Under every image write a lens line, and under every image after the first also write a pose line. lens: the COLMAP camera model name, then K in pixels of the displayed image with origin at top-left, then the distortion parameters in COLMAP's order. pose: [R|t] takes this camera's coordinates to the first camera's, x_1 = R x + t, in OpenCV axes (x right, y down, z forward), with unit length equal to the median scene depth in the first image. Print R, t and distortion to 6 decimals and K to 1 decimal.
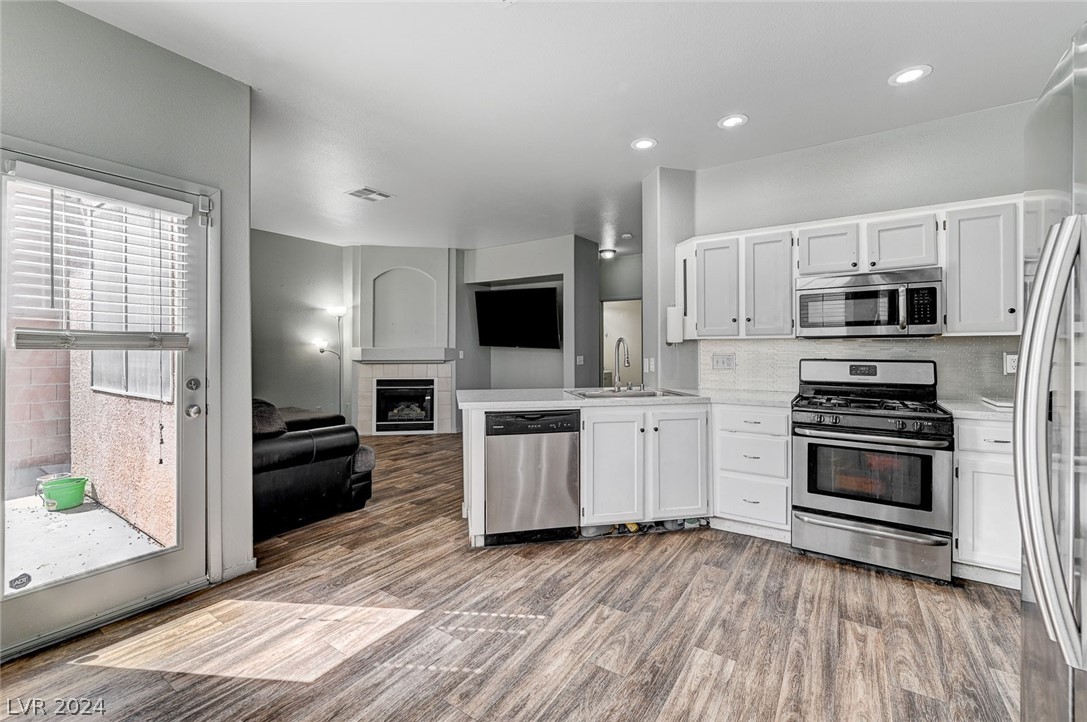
lens RADIAL K [[454.8, 0, 547.1], [0, 454.8, 347.5], [0, 0, 1]] dist [-0.001420, 0.000000]
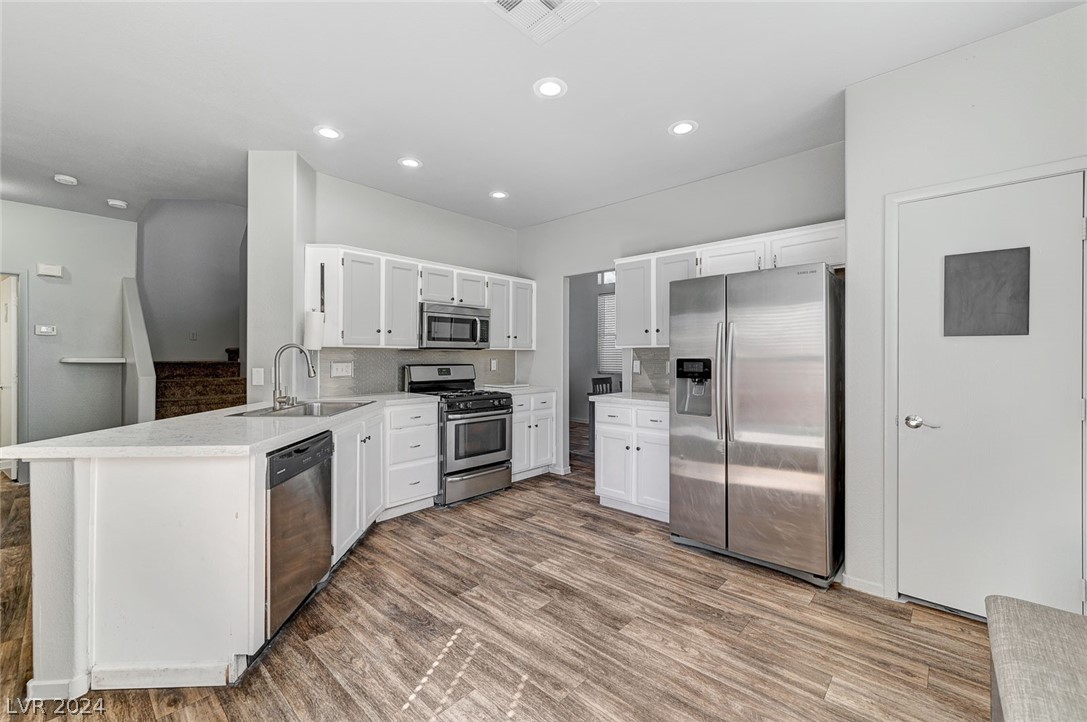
lens RADIAL K [[441.1, 0, 544.1], [0, 441.1, 356.2], [0, 0, 1]] dist [0.003243, 0.000355]
pose [[0.157439, 0.001762, 0.987527, -0.679397], [-0.005508, 0.999984, -0.000906, 0.000279], [-0.987513, -0.005297, 0.157447, 0.493332]]
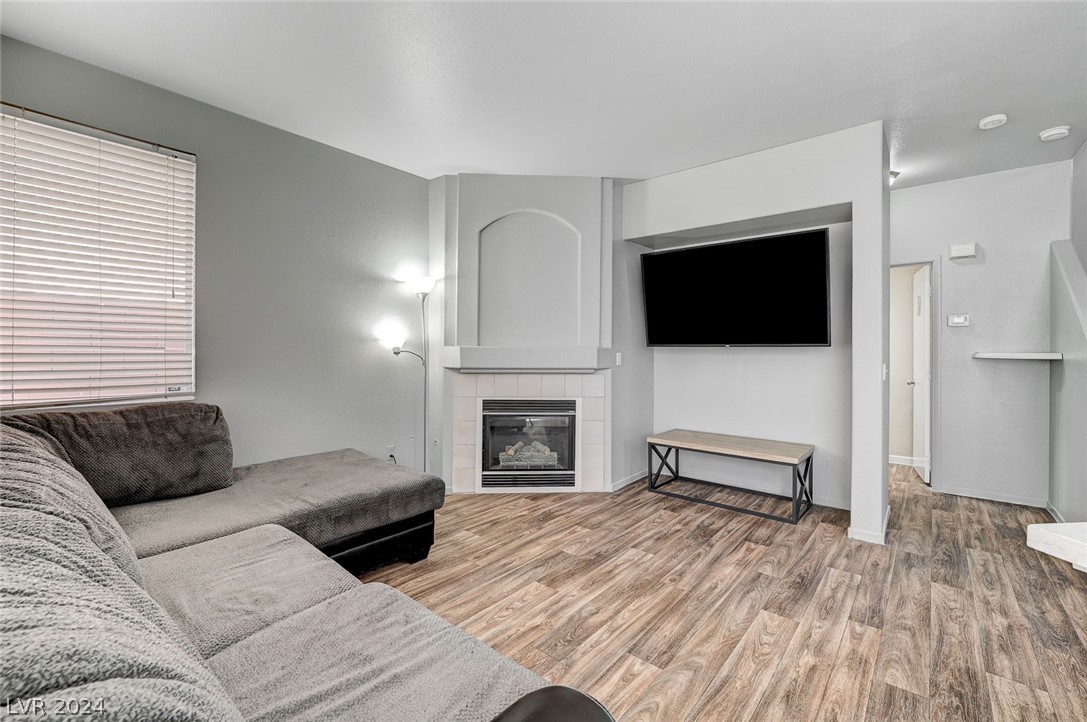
lens RADIAL K [[459.3, 0, 544.3], [0, 459.3, 354.0], [0, 0, 1]] dist [-0.015032, 0.001035]
pose [[0.992670, 0.002120, -0.120836, -0.498645], [-0.001043, 0.999959, 0.008977, 0.009795], [0.120850, -0.008785, 0.992632, 0.925859]]
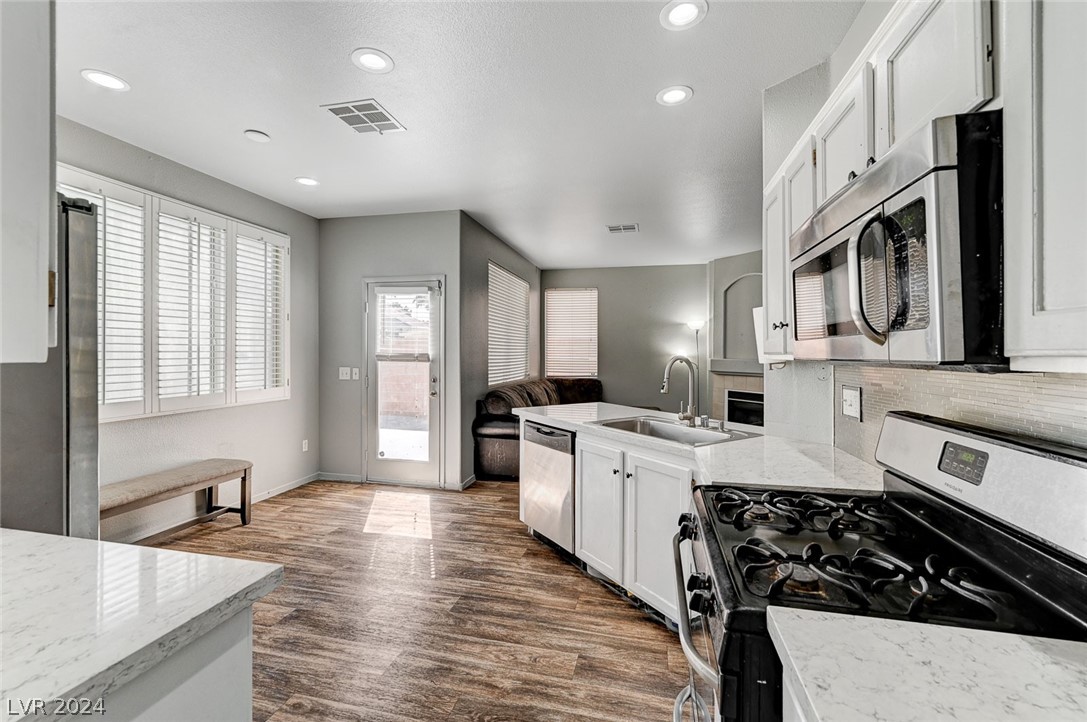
lens RADIAL K [[452.9, 0, 545.2], [0, 452.9, 354.6], [0, 0, 1]] dist [-0.002015, 0.000517]
pose [[0.344112, 0.004962, -0.938916, 0.952890], [-0.001347, 0.999988, 0.004791, -0.031144], [0.938928, -0.000384, 0.344114, 0.626460]]
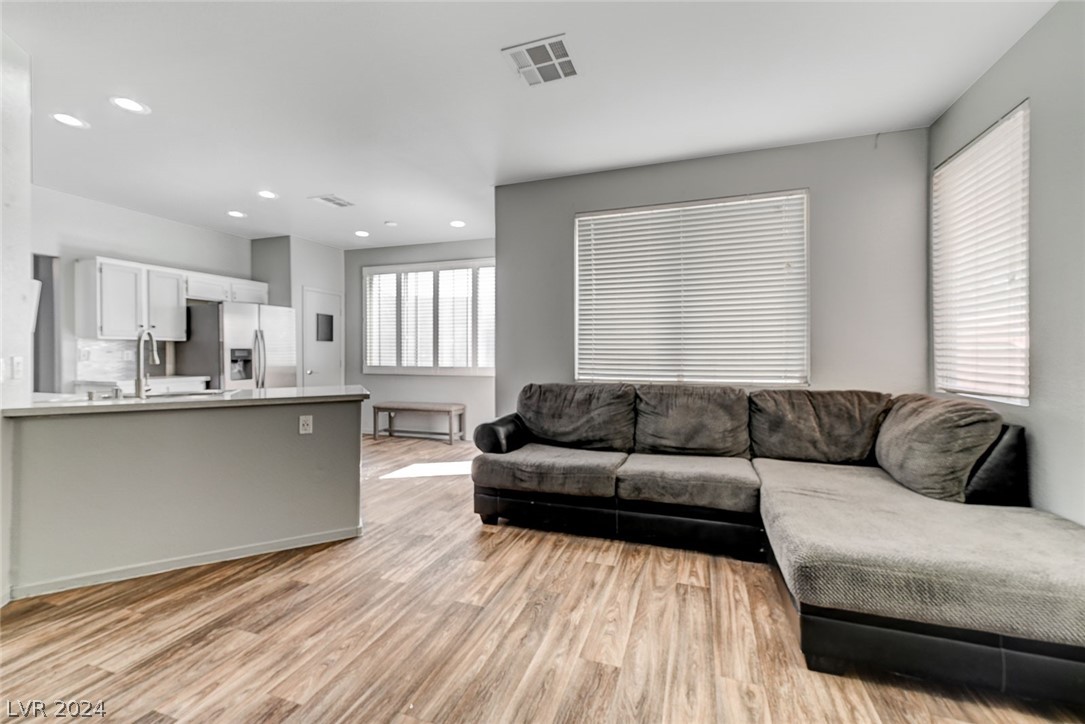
lens RADIAL K [[439.2, 0, 554.9], [0, 439.2, 354.1], [0, 0, 1]] dist [0.009695, 0.000081]
pose [[-0.964579, -0.000063, -0.263792, -0.381989], [0.000260, 0.999999, -0.001191, 0.026922], [0.263792, -0.001217, -0.964579, 2.279735]]
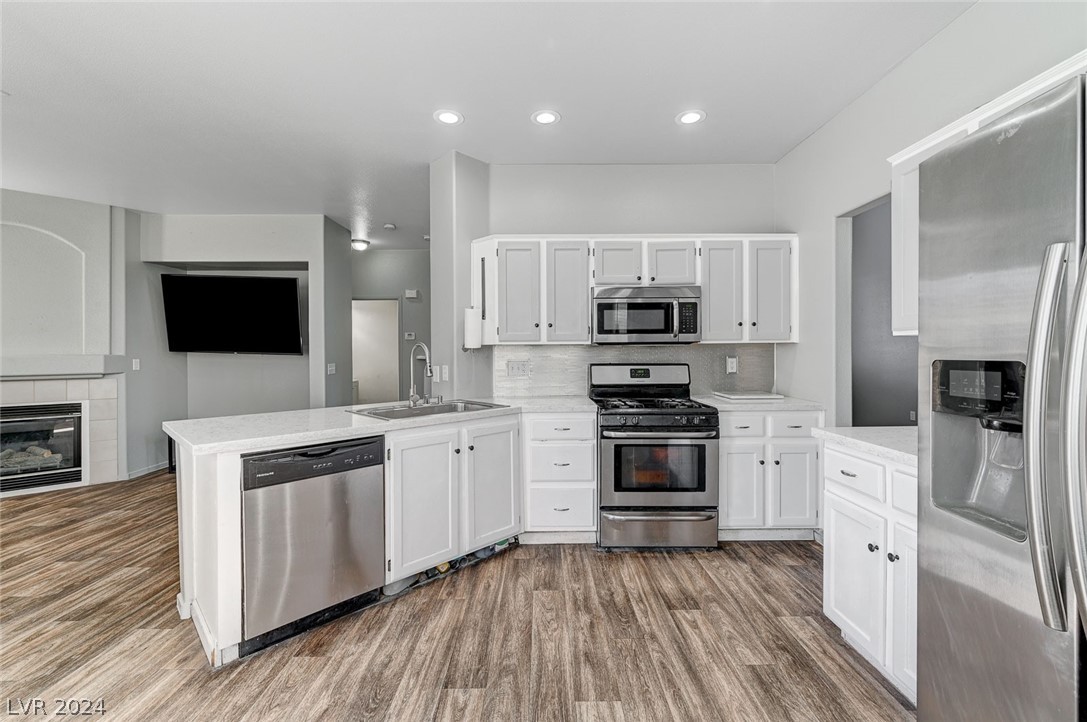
lens RADIAL K [[452.9, 0, 545.2], [0, 452.9, 354.6], [0, 0, 1]] dist [-0.002015, 0.000517]
pose [[0.830577, -0.006520, 0.556866, -0.130526], [0.003045, 0.999970, 0.007165, -0.004914], [-0.556895, -0.004256, 0.830572, 0.211869]]
